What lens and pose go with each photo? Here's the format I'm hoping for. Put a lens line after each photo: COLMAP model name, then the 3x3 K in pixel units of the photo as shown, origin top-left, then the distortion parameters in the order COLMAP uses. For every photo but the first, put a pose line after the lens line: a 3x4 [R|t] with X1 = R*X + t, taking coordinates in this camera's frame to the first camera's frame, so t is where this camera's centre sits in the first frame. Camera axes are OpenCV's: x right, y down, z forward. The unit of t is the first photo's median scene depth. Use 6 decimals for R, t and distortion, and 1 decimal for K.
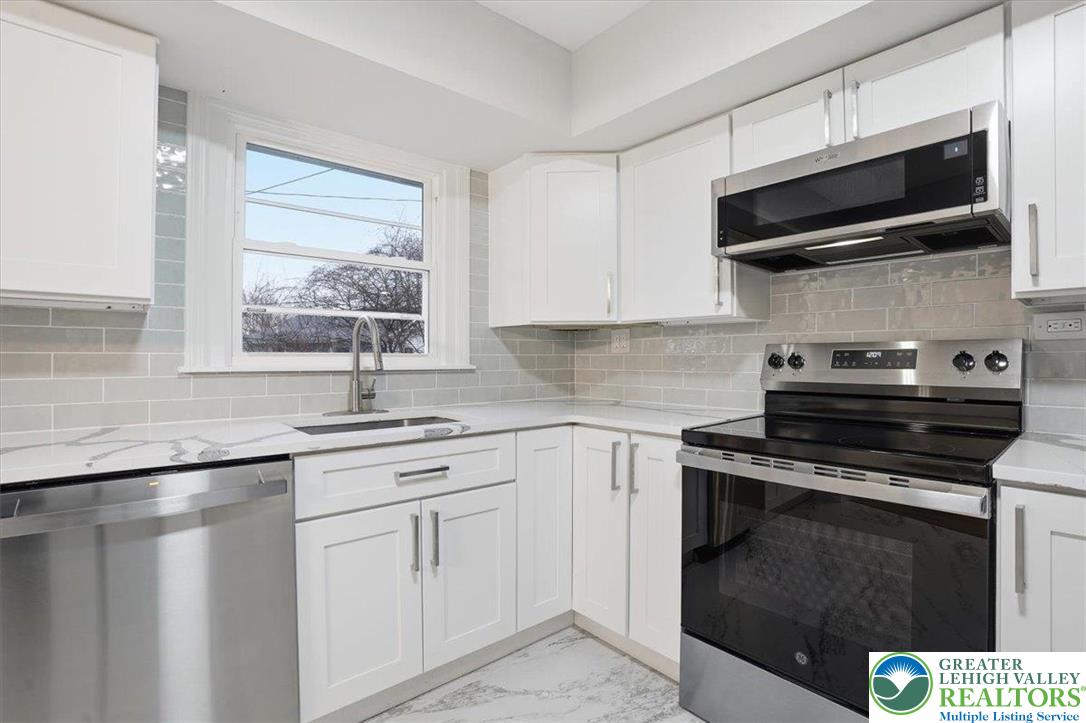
lens RADIAL K [[508.6, 0, 540.0], [0, 508.6, 358.1], [0, 0, 1]] dist [-0.067859, 0.025084]
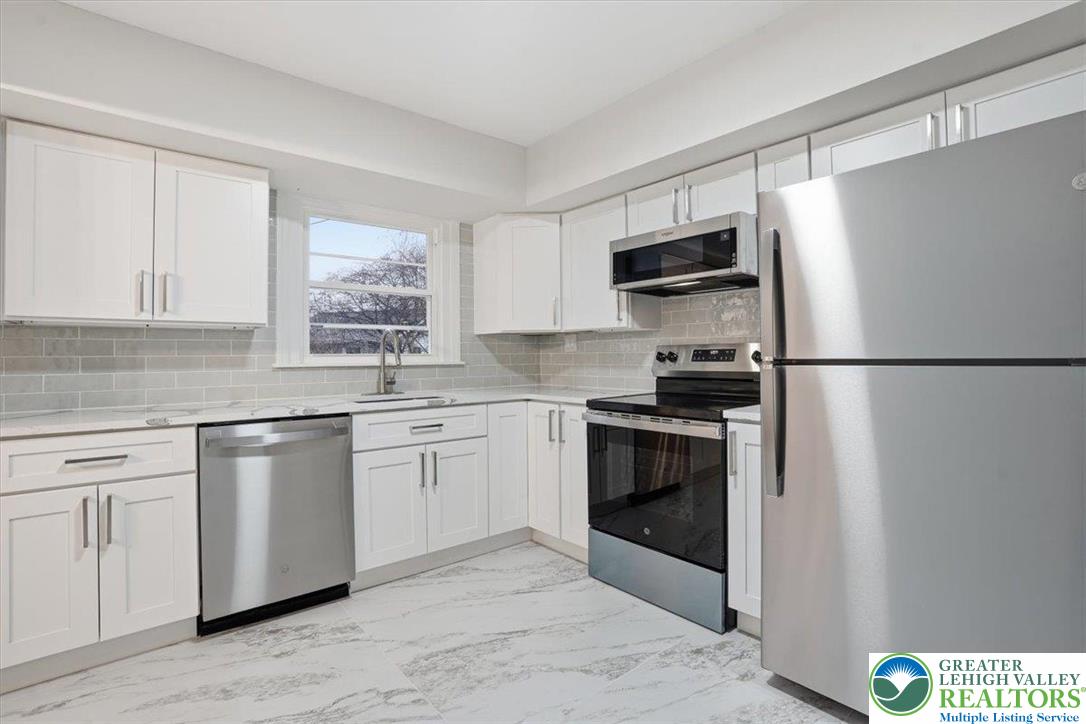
lens RADIAL K [[505.2, 0, 540.8], [0, 505.2, 350.8], [0, 0, 1]] dist [-0.060620, 0.018149]
pose [[0.999892, -0.008955, -0.011653, 0.136460], [0.008846, 0.999917, -0.009418, -0.001351], [0.011737, 0.009314, 0.999888, -0.538974]]
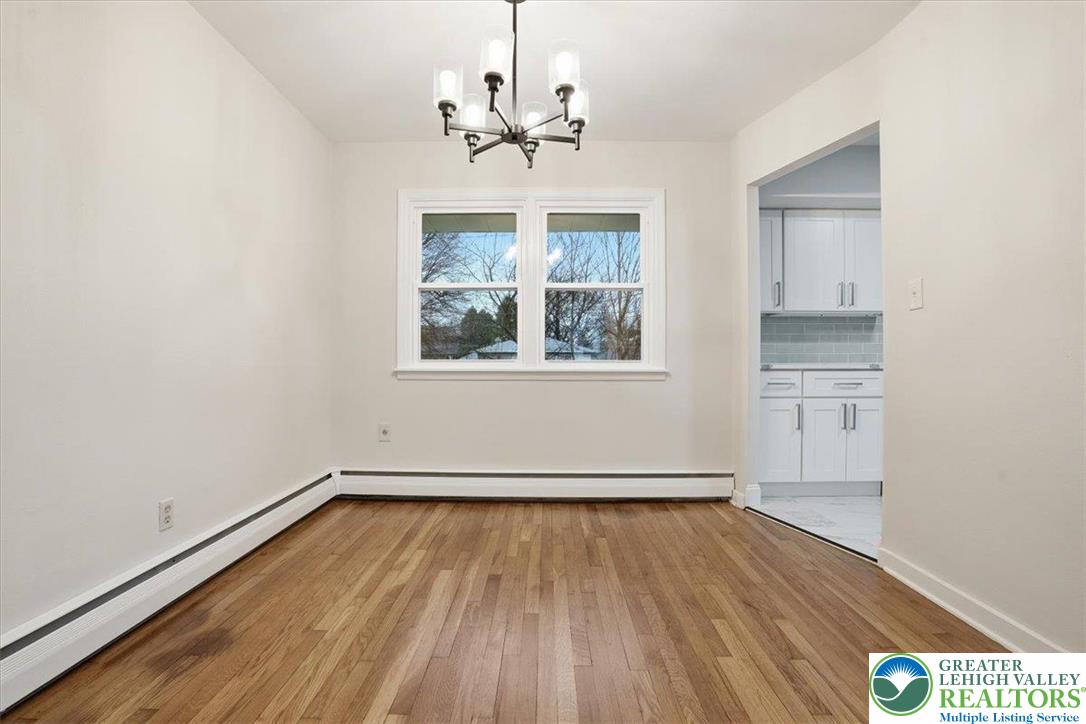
lens RADIAL K [[505.2, 0, 540.8], [0, 505.2, 350.8], [0, 0, 1]] dist [-0.060620, 0.018149]
pose [[0.753353, -0.012901, -0.657489, -0.397471], [0.003132, 0.999867, -0.016029, 0.096466], [0.657608, 0.010016, 0.753293, -1.698321]]
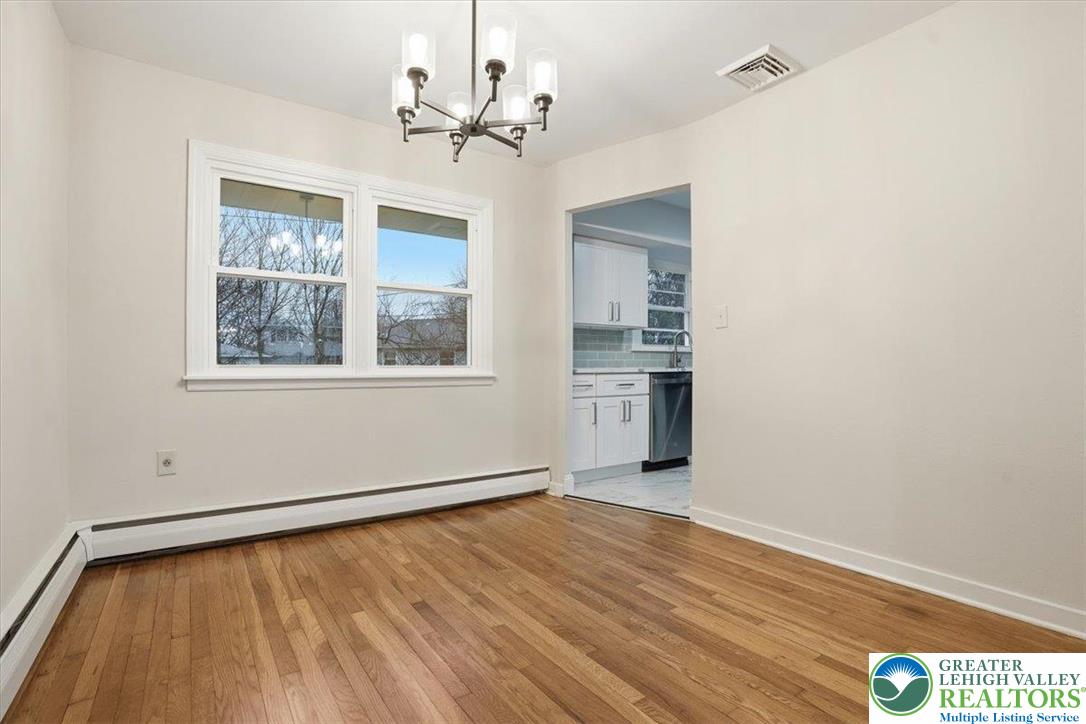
lens RADIAL K [[508.6, 0, 540.0], [0, 508.6, 358.6], [0, 0, 1]] dist [-0.067859, 0.025084]
pose [[0.995275, -0.003215, -0.097047, -0.899621], [0.002291, 0.999951, -0.009631, 0.095320], [0.097073, 0.009364, 0.995233, -1.920734]]
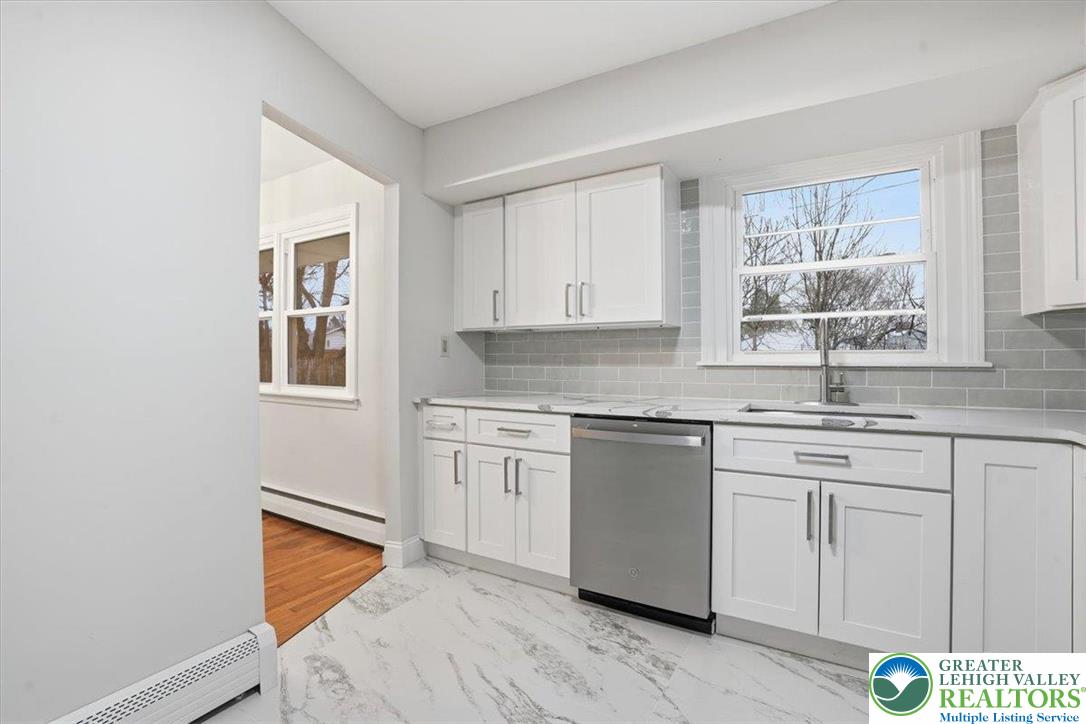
lens RADIAL K [[508.6, 0, 540.0], [0, 508.6, 358.6], [0, 0, 1]] dist [-0.067859, 0.025084]
pose [[0.310635, 0.002454, -0.950526, 0.545432], [0.006122, 0.999971, 0.004582, -0.001165], [0.950510, -0.007243, 0.310611, 0.051574]]
